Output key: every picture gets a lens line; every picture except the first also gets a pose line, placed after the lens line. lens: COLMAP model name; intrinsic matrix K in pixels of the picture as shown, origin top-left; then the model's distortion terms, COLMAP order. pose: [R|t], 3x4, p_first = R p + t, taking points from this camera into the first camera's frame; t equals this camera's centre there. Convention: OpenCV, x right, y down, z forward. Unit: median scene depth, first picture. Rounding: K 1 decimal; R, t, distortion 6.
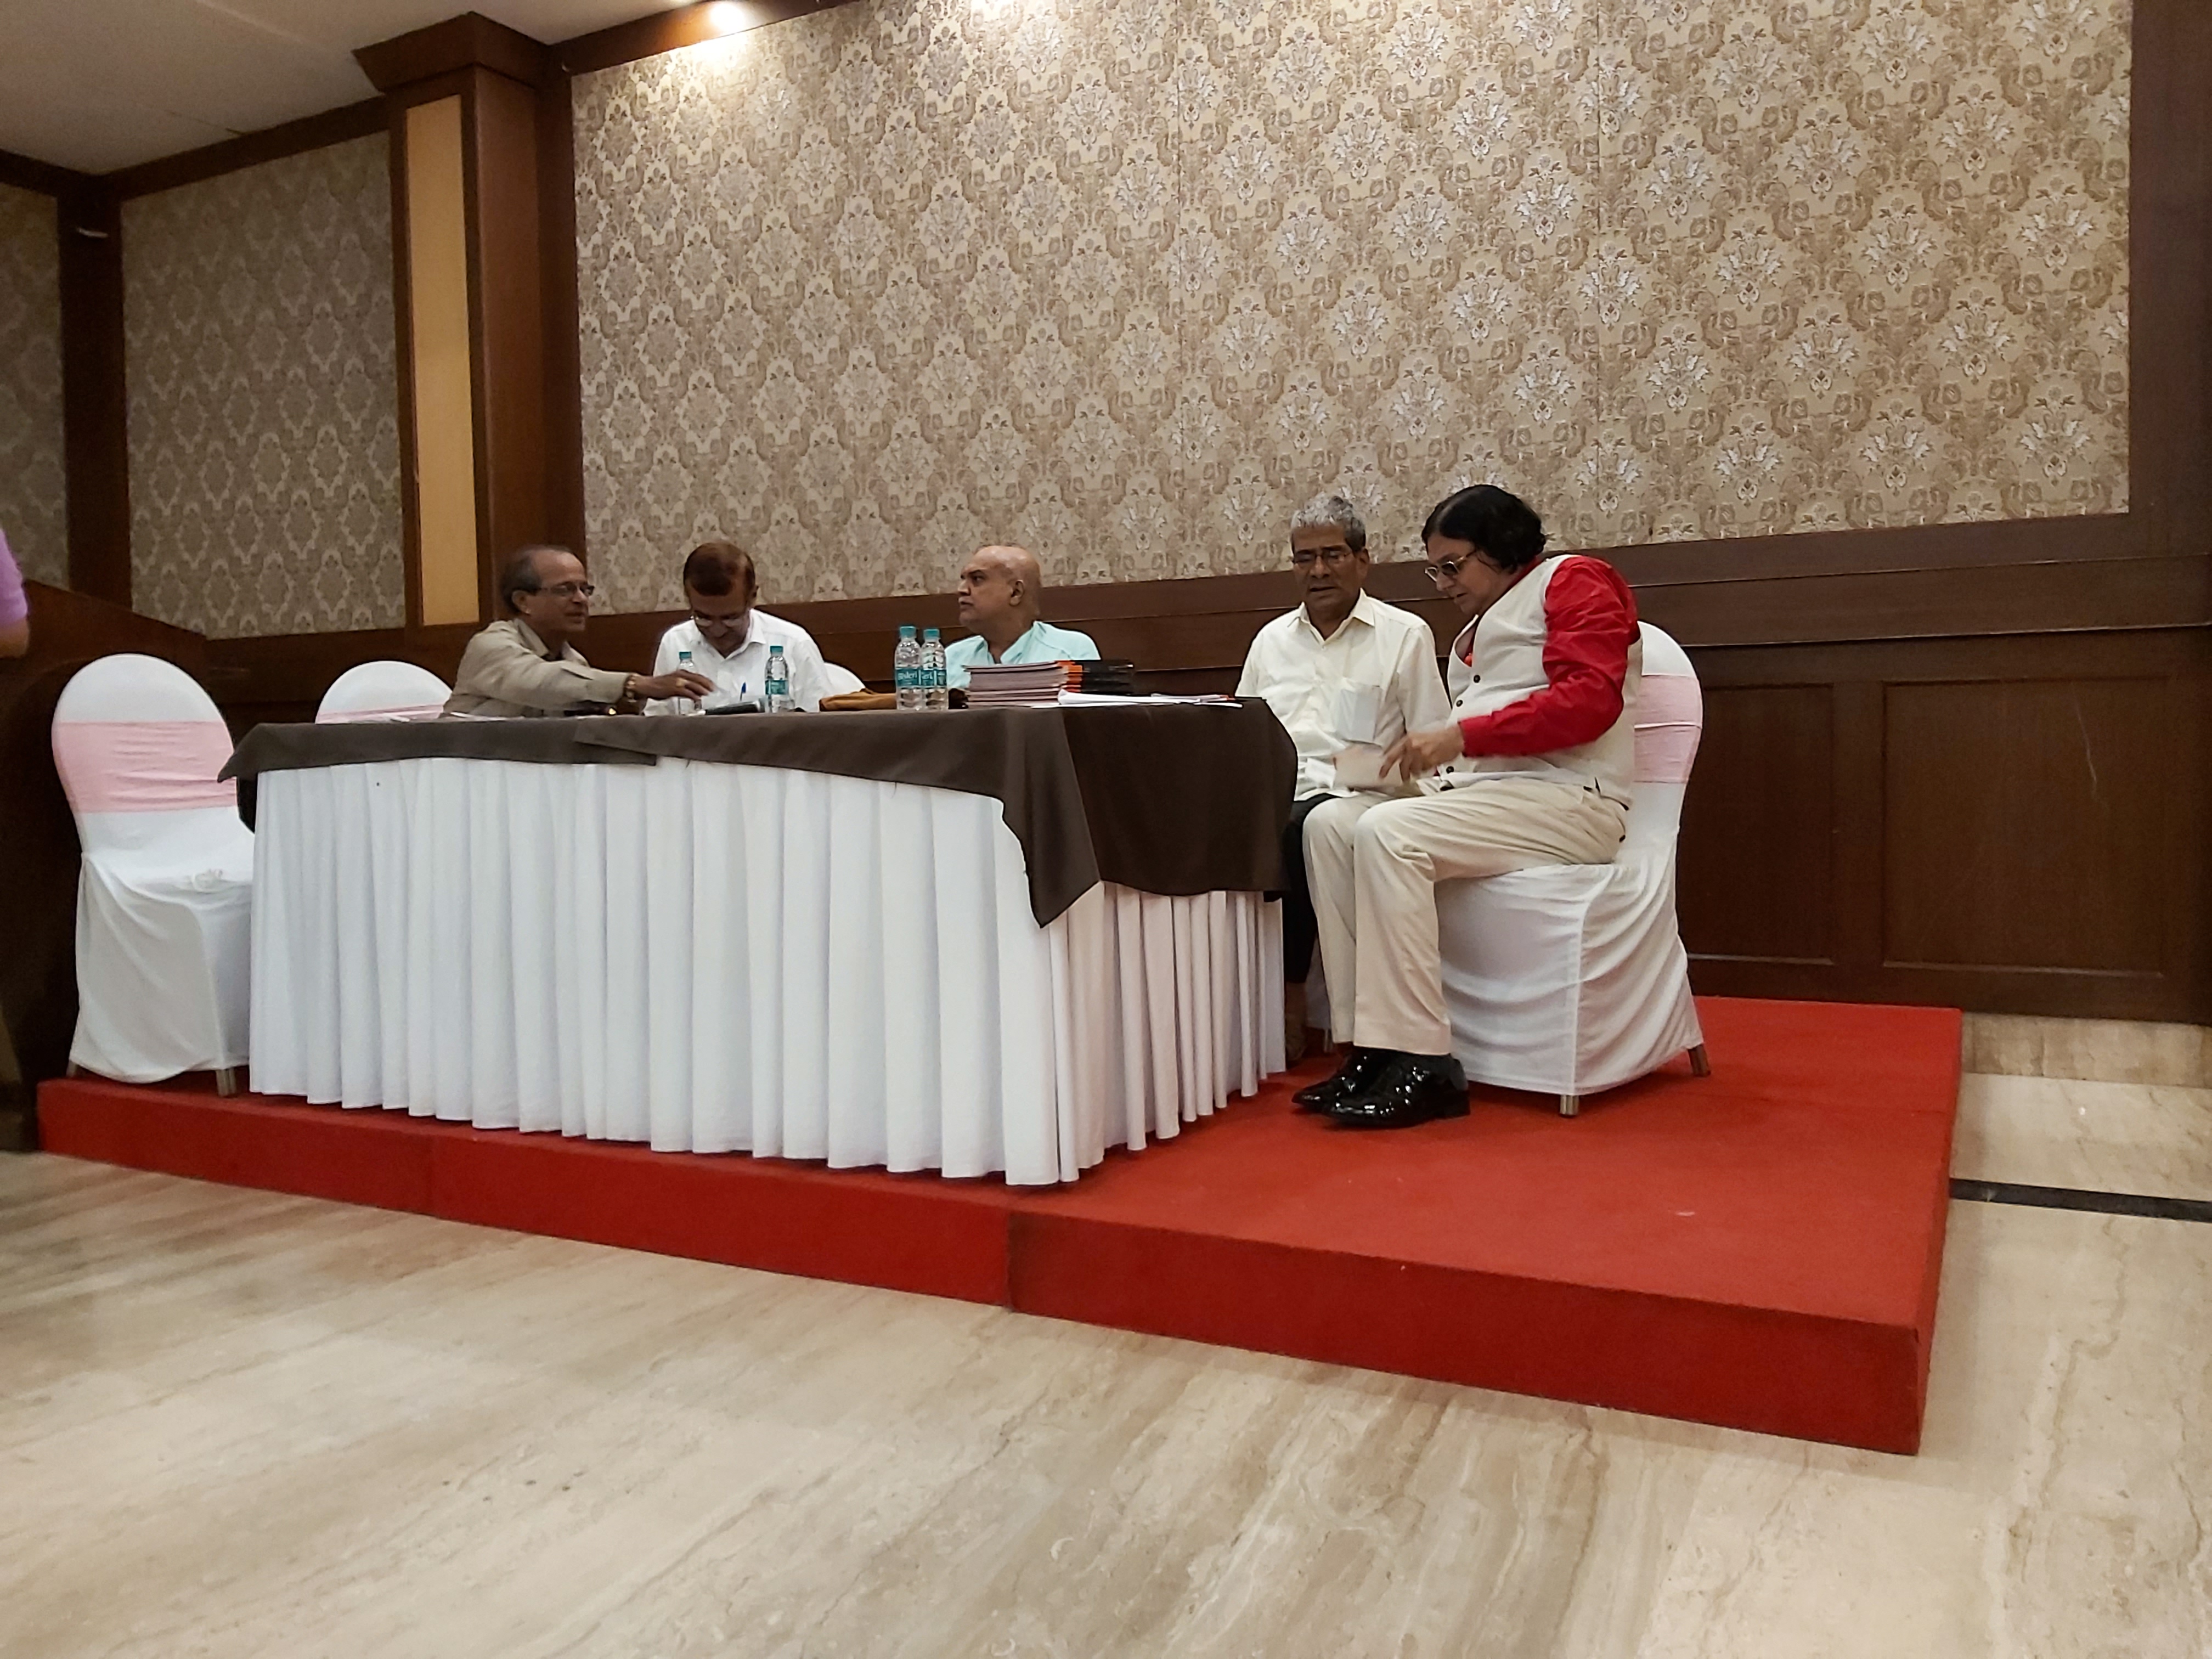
lens RADIAL K [[1700.2, 0, 1099.5], [0, 1700.2, 822.1], [0, 0, 1]] dist [0.062207, -0.124921]
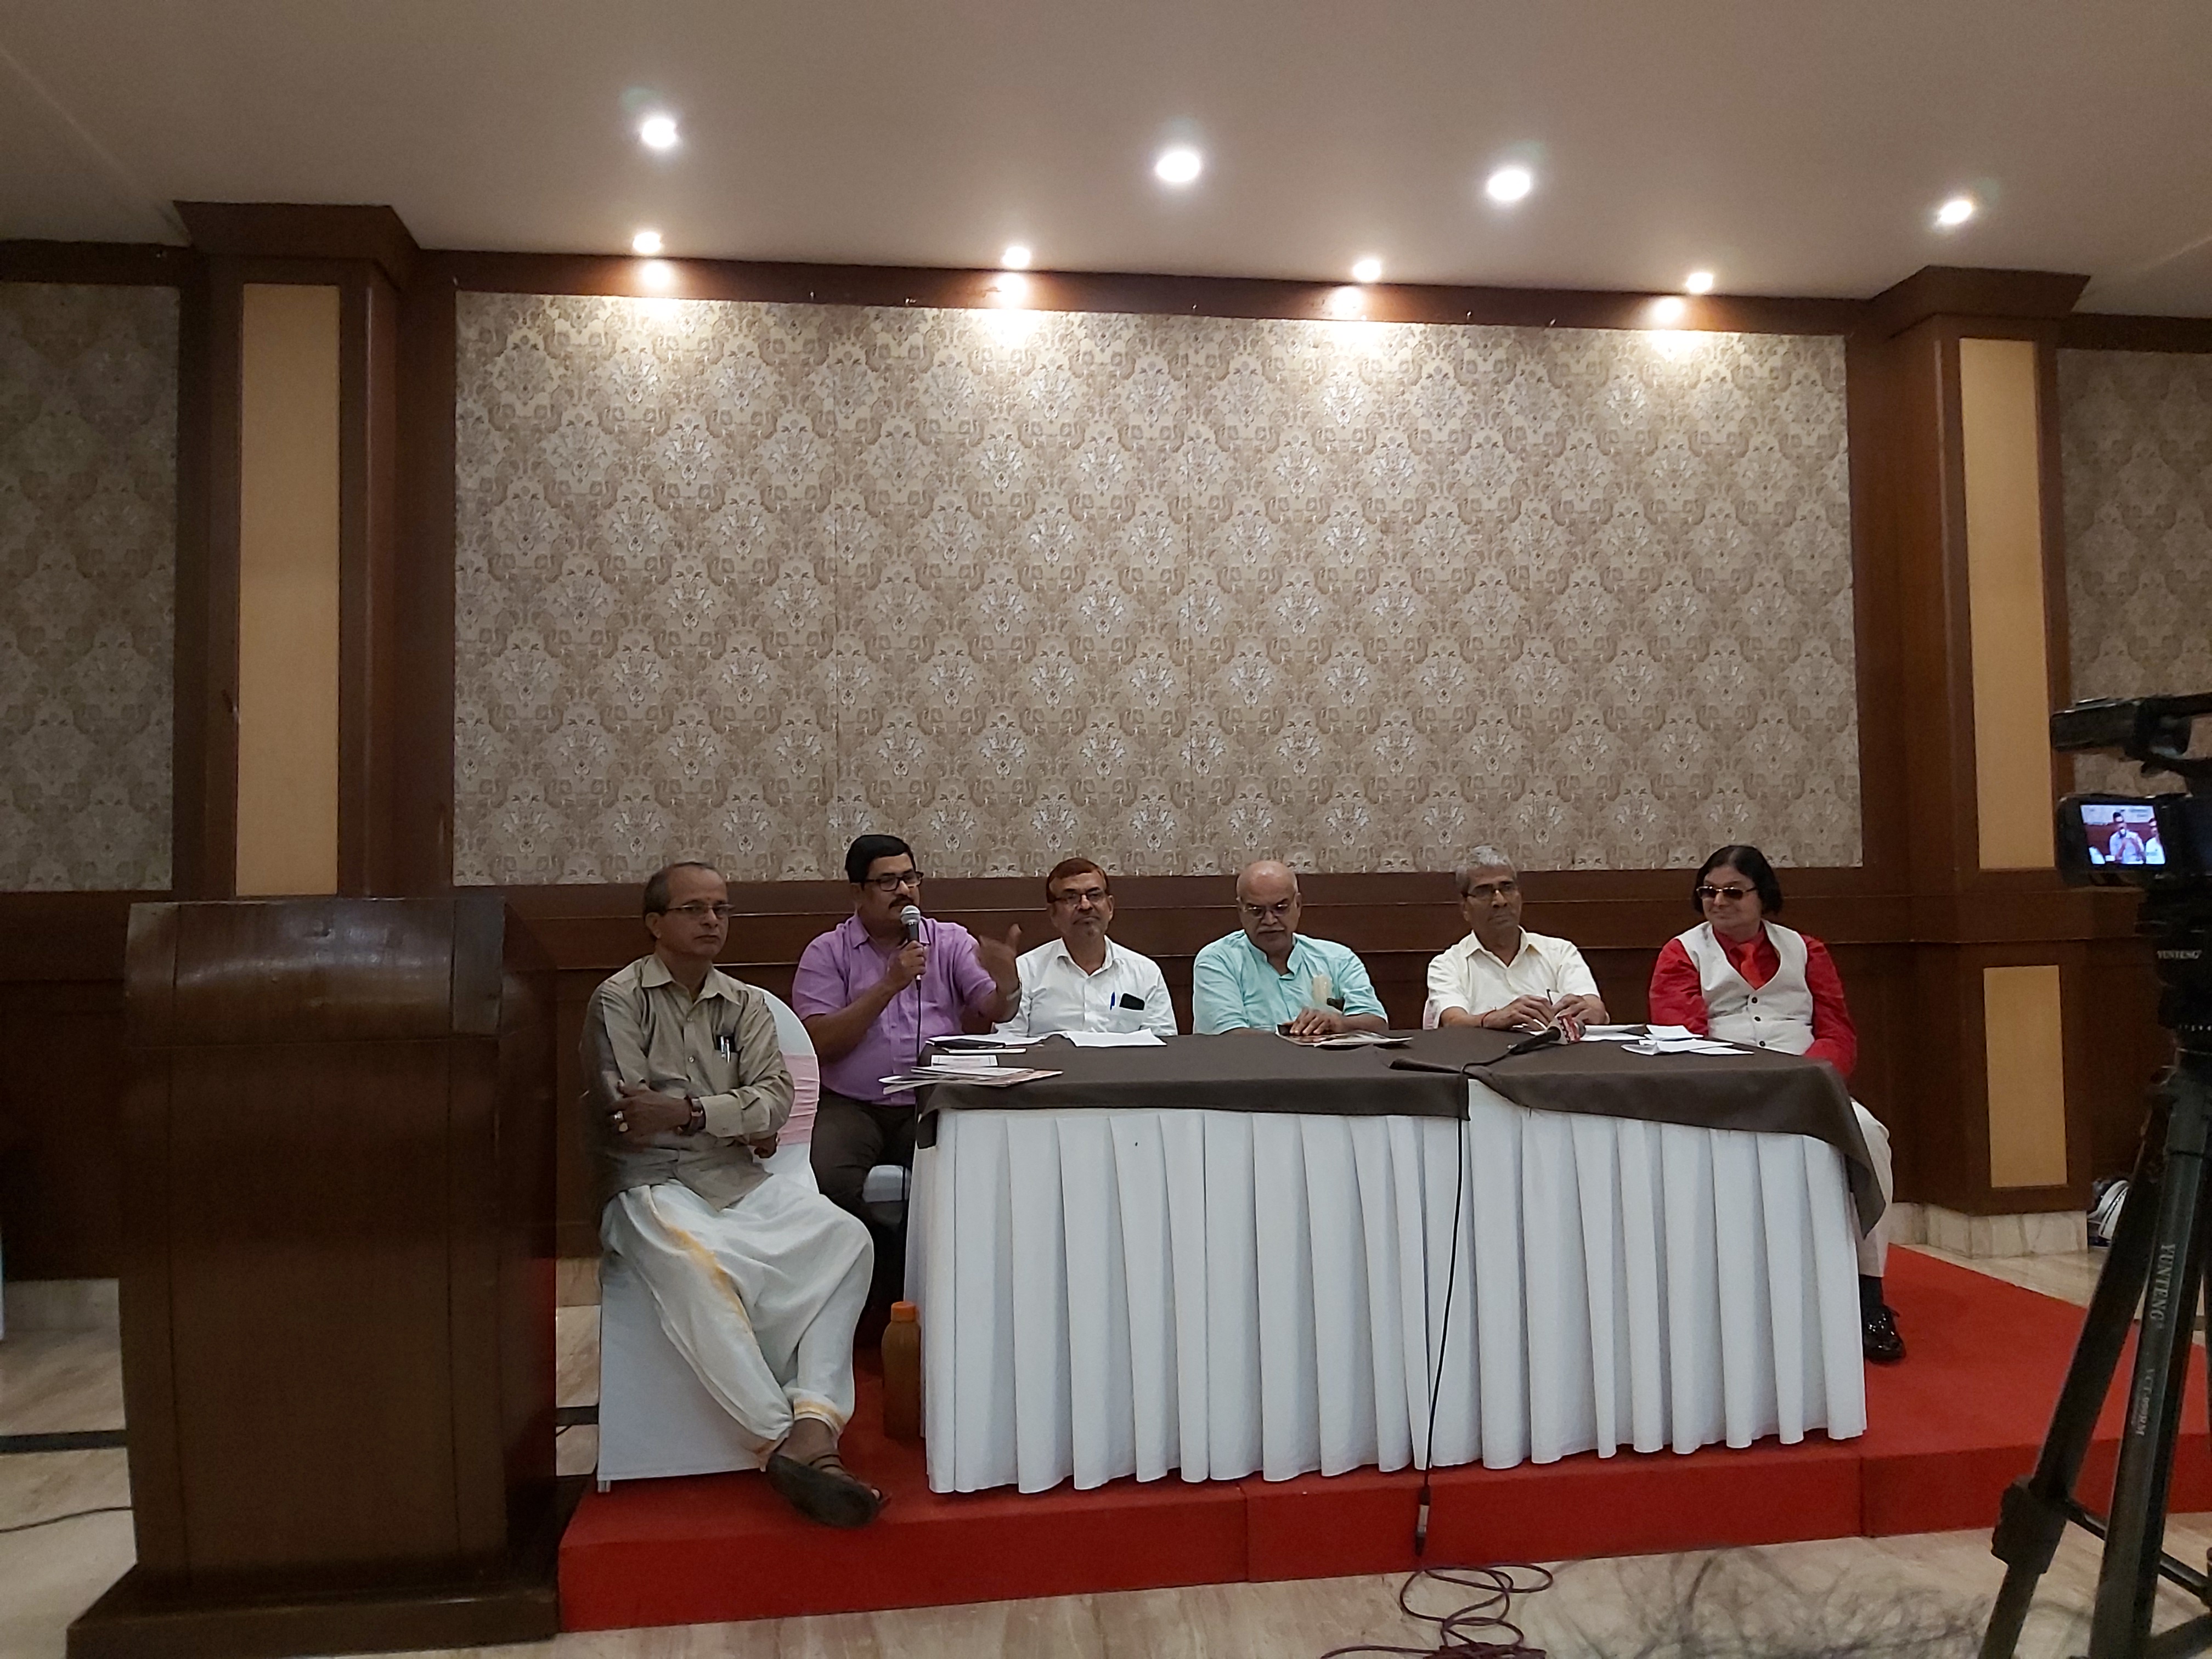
lens RADIAL K [[1700.2, 0, 1087.8], [0, 1700.2, 822.5], [0, 0, 1]] dist [0.062207, -0.124921]
pose [[0.811917, 0.028543, 0.583075, -0.745001], [0.028911, 0.995612, -0.088996, -0.089960], [-0.583056, 0.089115, 0.807529, 0.137929]]
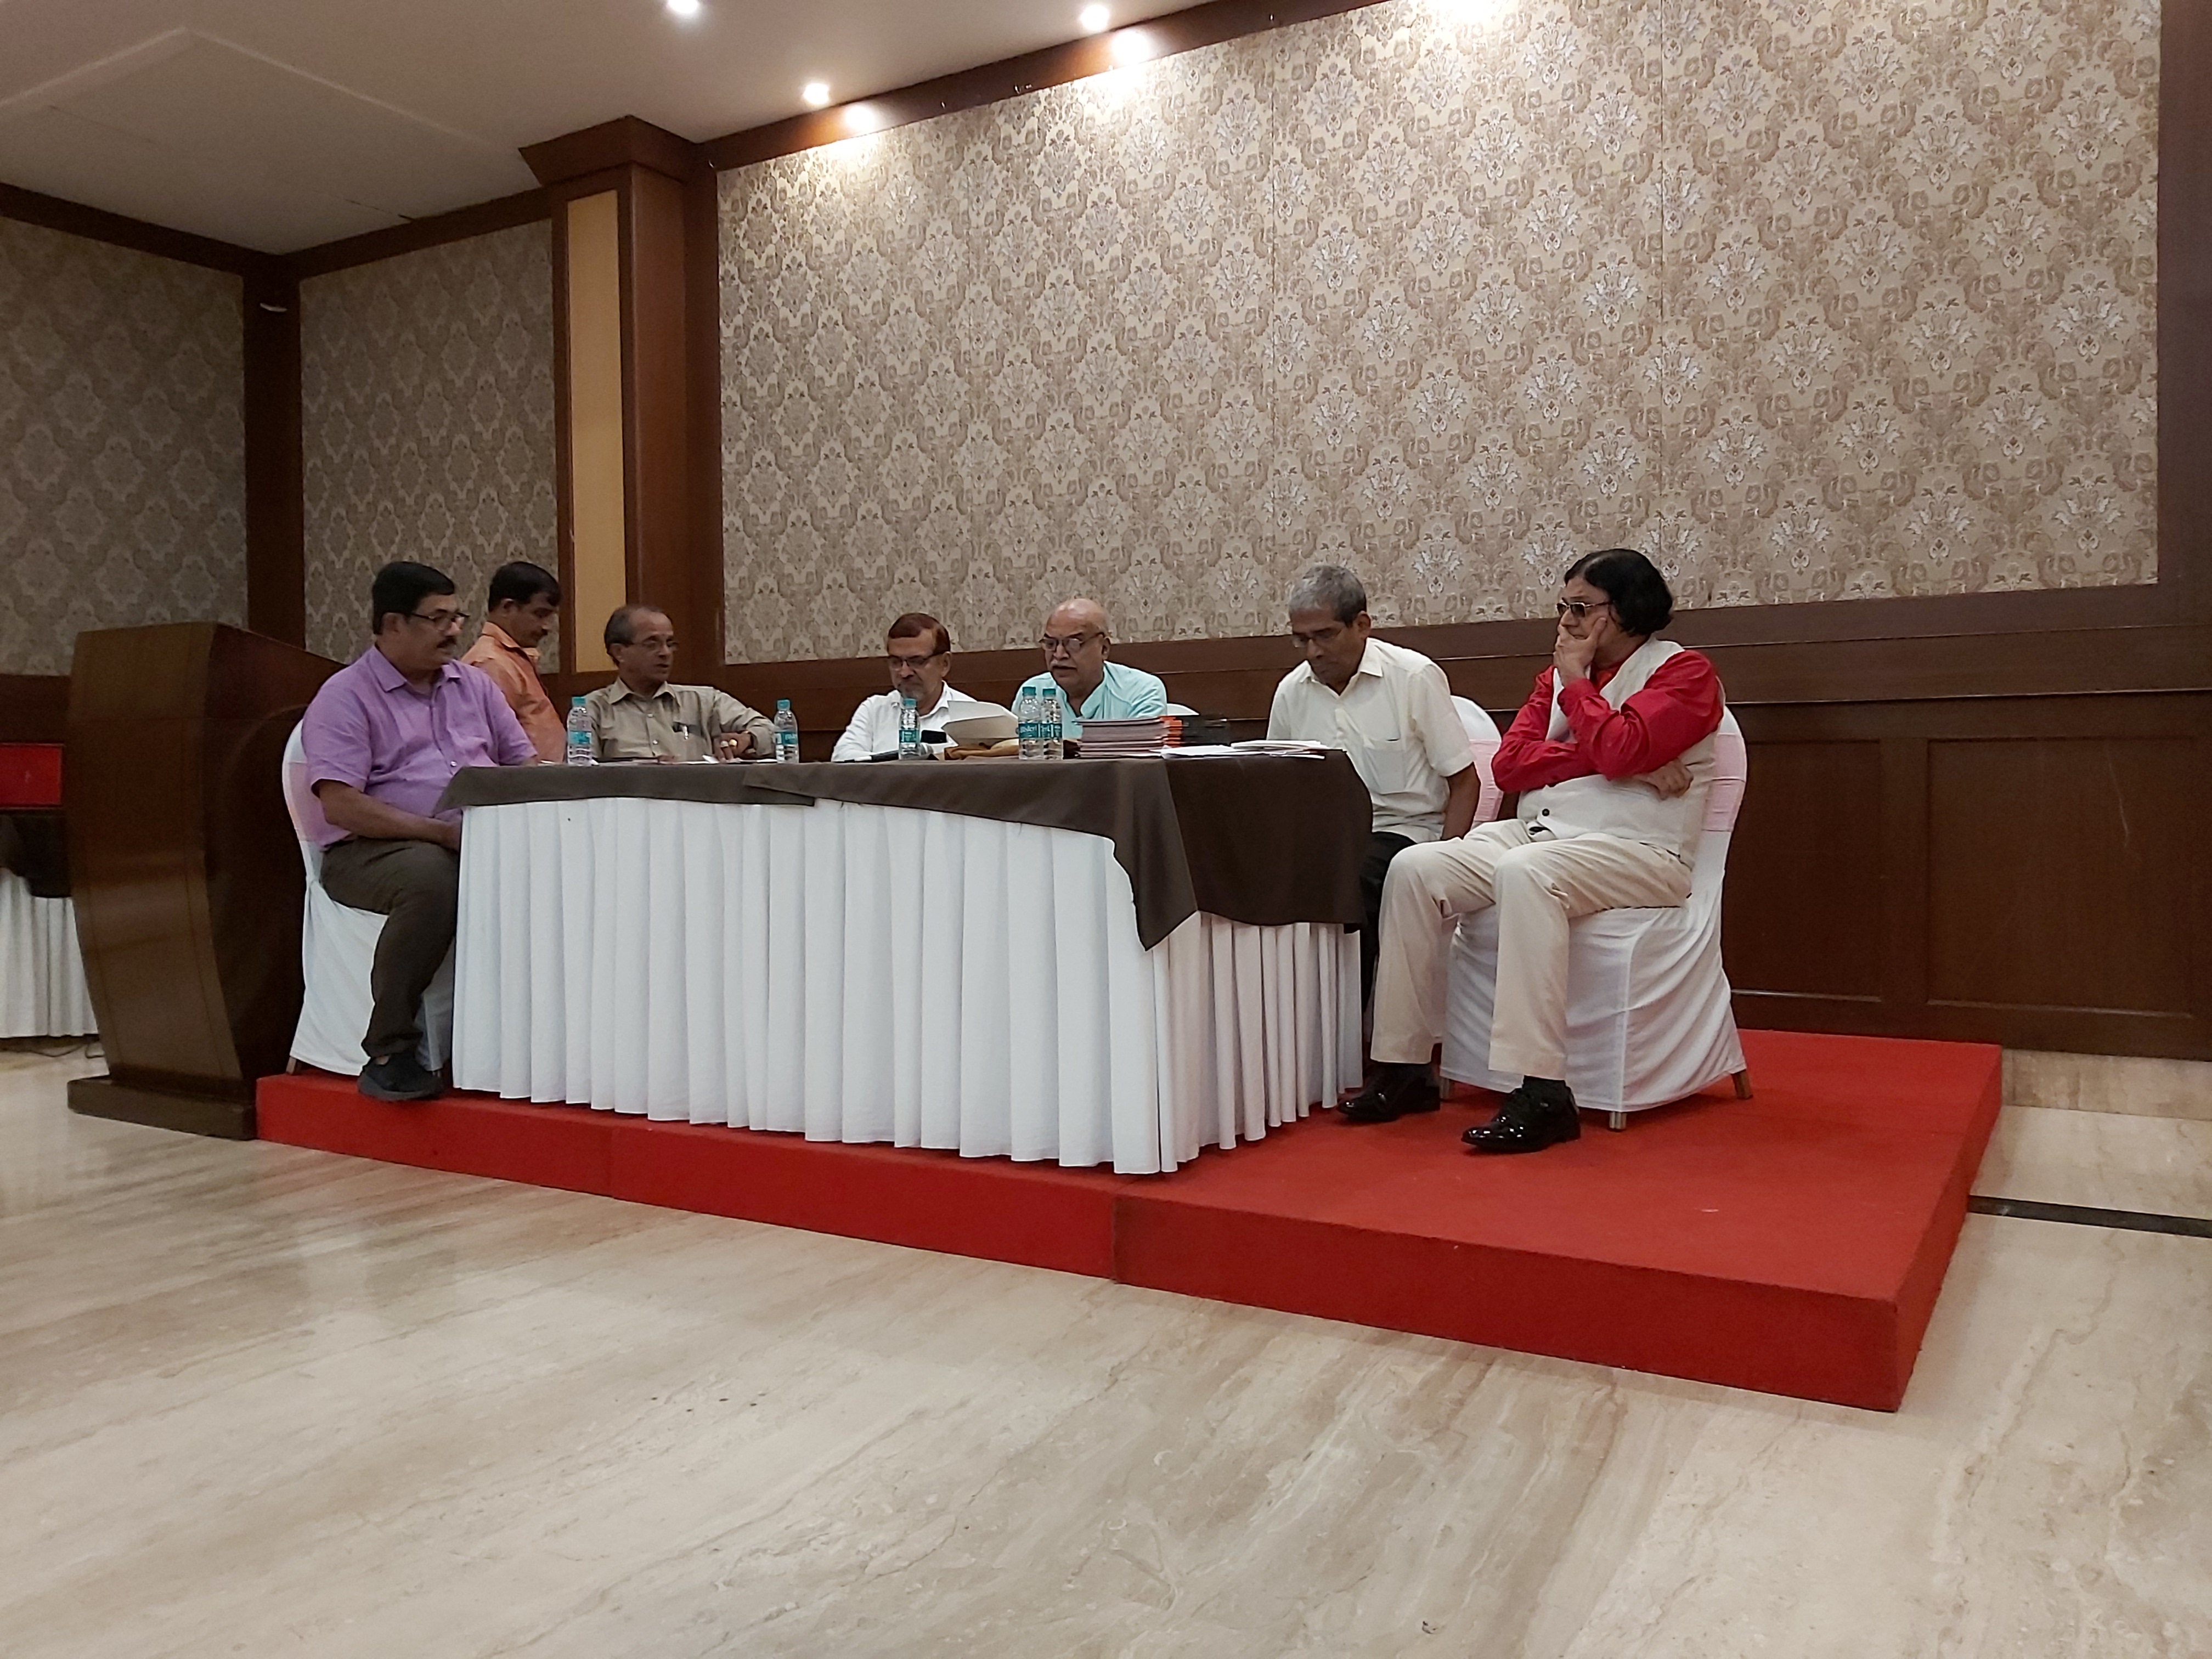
lens RADIAL K [[1700.2, 0, 1093.8], [0, 1700.2, 817.5], [0, 0, 1]] dist [0.062207, -0.124921]
pose [[0.998373, 0.010860, -0.055977, -0.003245], [-0.012210, 0.999641, -0.023828, -0.000246], [0.055698, 0.024473, 0.998148, -0.091687]]
